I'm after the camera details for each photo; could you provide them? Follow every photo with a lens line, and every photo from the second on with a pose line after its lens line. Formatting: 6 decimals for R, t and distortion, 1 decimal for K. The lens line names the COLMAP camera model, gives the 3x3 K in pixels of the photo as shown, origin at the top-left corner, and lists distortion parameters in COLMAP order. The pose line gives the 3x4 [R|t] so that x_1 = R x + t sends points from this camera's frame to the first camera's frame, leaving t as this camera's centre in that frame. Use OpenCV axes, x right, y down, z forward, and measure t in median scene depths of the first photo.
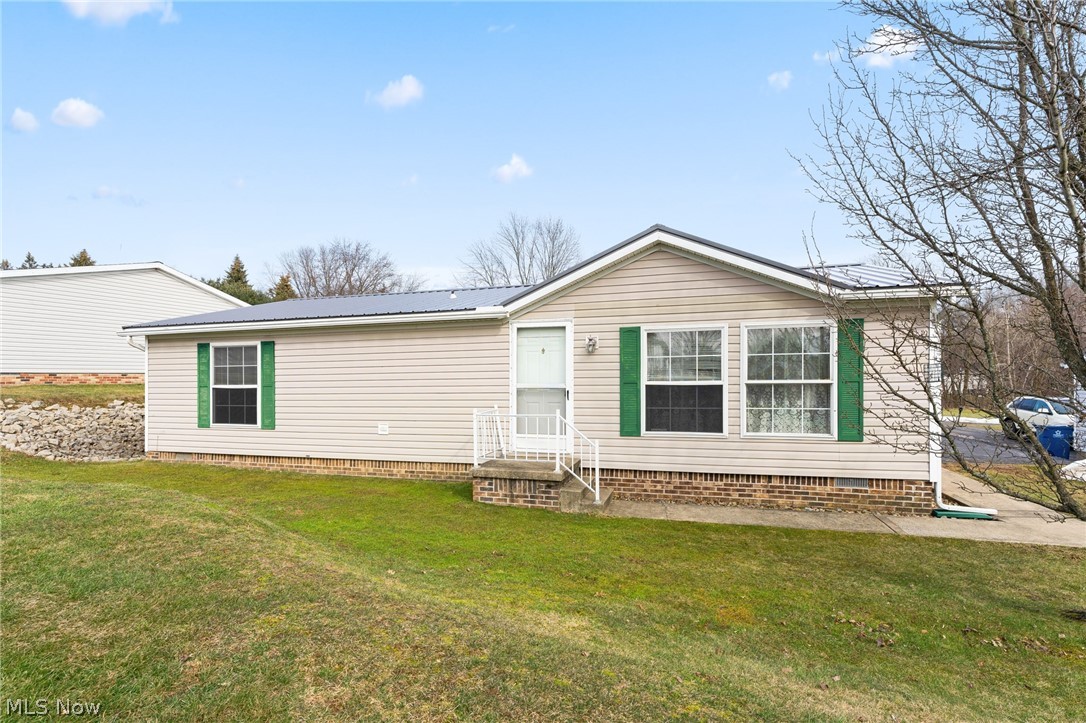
lens RADIAL K [[501.5, 0, 543.0], [0, 501.5, 381.1], [0, 0, 1]] dist [-0.000915, -0.000222]
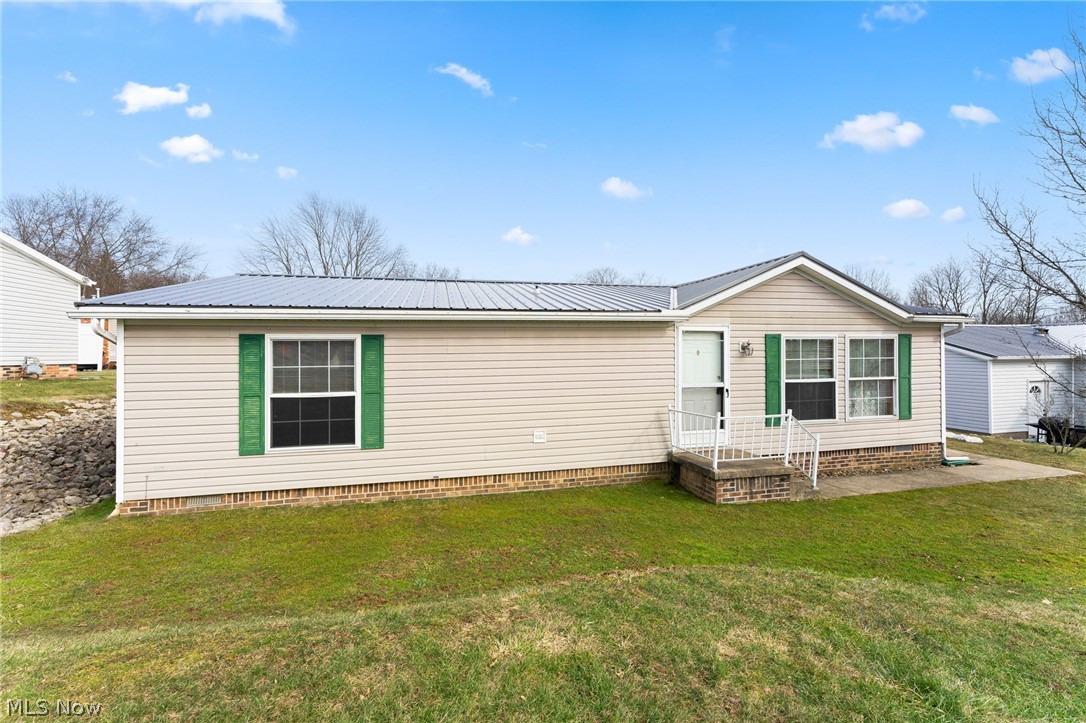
lens RADIAL K [[431.2, 0, 545.5], [0, 431.2, 358.5], [0, 0, 1]] dist [0.000753, -0.000037]
pose [[0.879822, -0.001752, 0.475300, -0.737666], [0.005202, 0.999969, -0.005943, -0.044031], [-0.475275, 0.007701, 0.879804, 0.338848]]
